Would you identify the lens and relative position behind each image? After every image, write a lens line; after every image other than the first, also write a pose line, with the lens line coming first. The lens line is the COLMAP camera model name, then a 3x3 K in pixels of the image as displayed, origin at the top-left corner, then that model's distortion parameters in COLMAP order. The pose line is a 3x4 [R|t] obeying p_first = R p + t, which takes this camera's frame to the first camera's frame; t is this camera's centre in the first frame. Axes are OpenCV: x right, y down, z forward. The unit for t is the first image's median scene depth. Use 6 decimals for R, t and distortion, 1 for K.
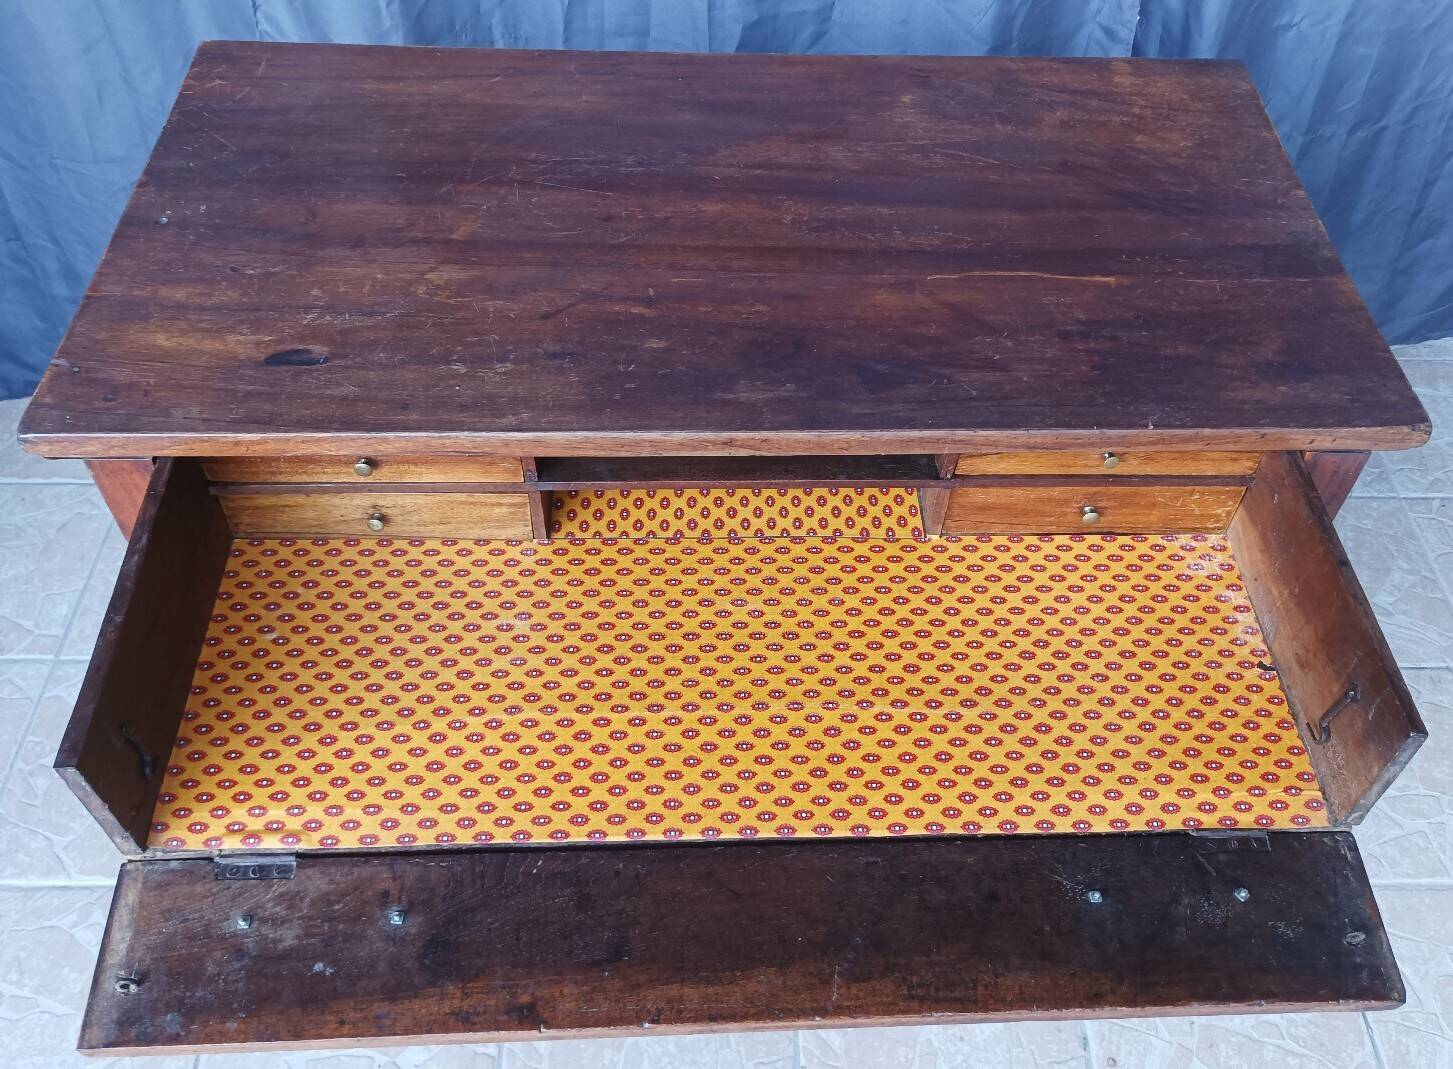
lens RADIAL K [[1333.6, 0, 767.3], [0, 1333.6, 530.3], [0, 0, 1]] dist [0.005299, 0.000465]
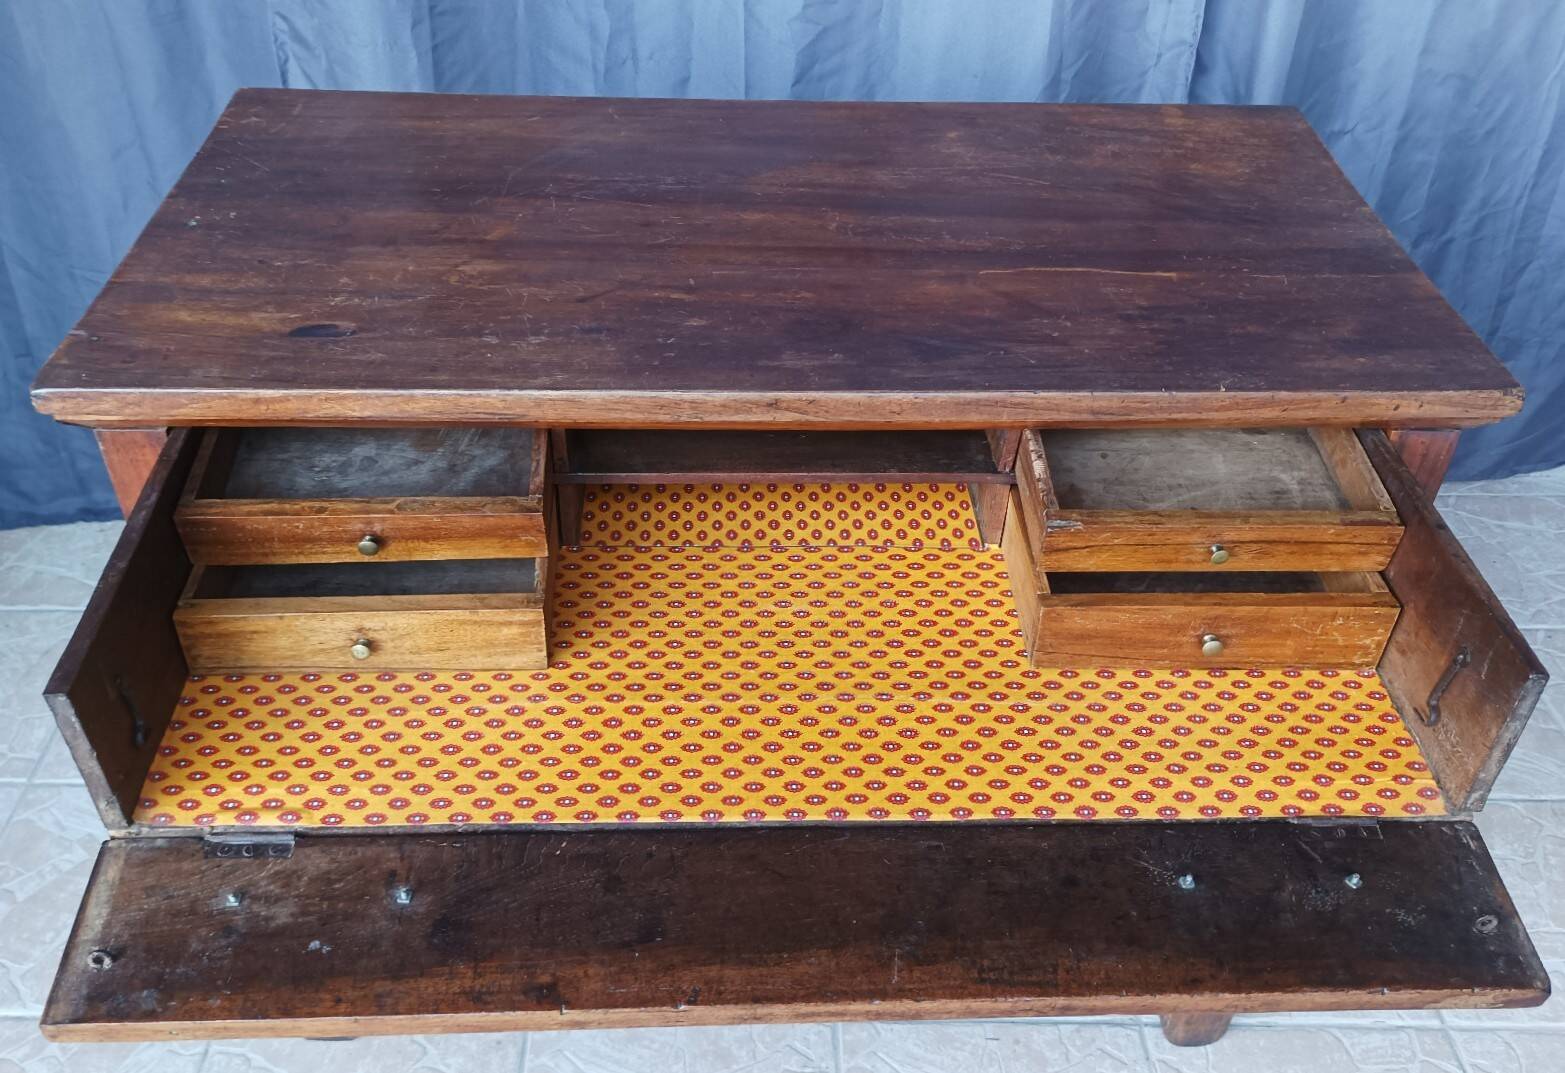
lens RADIAL K [[1453.1, 0, 769.3], [0, 1453.1, 561.6], [0, 0, 1]] dist [0.002548, 0.006533]
pose [[0.999813, -0.001405, -0.019269, -0.012081], [-0.001906, 0.985315, -0.170734, 0.212662], [0.019226, 0.170739, 0.985129, 0.005548]]
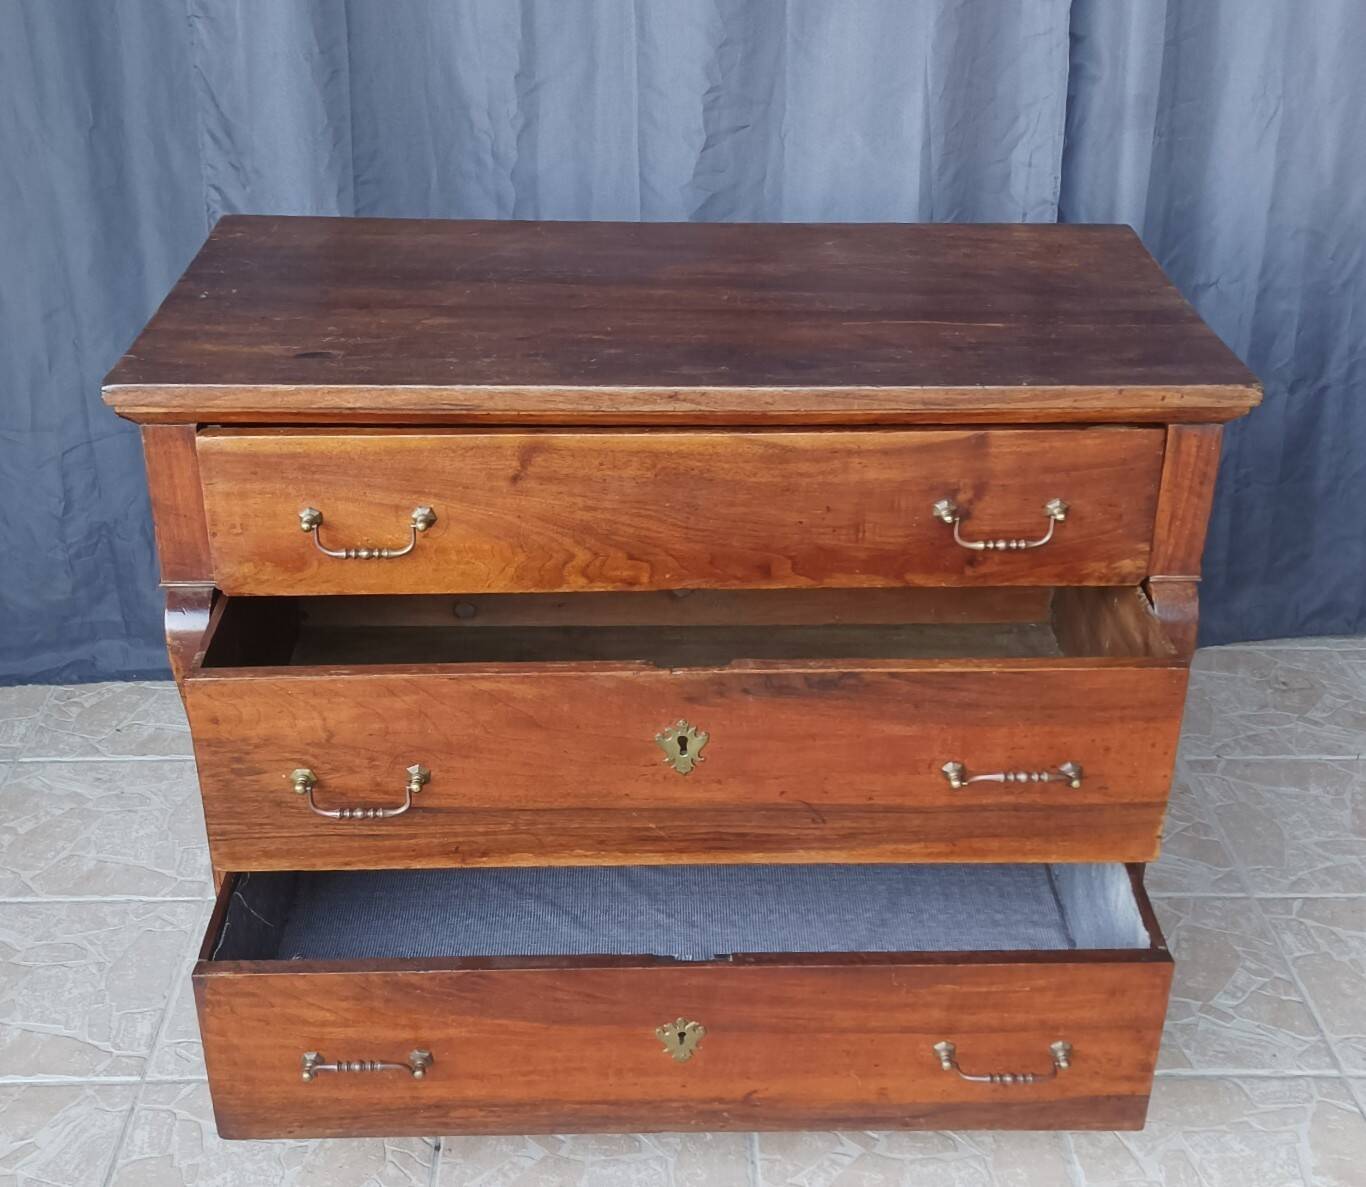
lens RADIAL K [[1794.7, 0, 667.3], [0, 1794.7, 686.7], [0, 0, 1]] dist [0.011669, 0.036803]
pose [[0.999471, -0.008667, -0.031344, 0.013174], [-0.001757, 0.948034, -0.318164, 0.681576], [0.032472, 0.318051, 0.947517, -0.448641]]
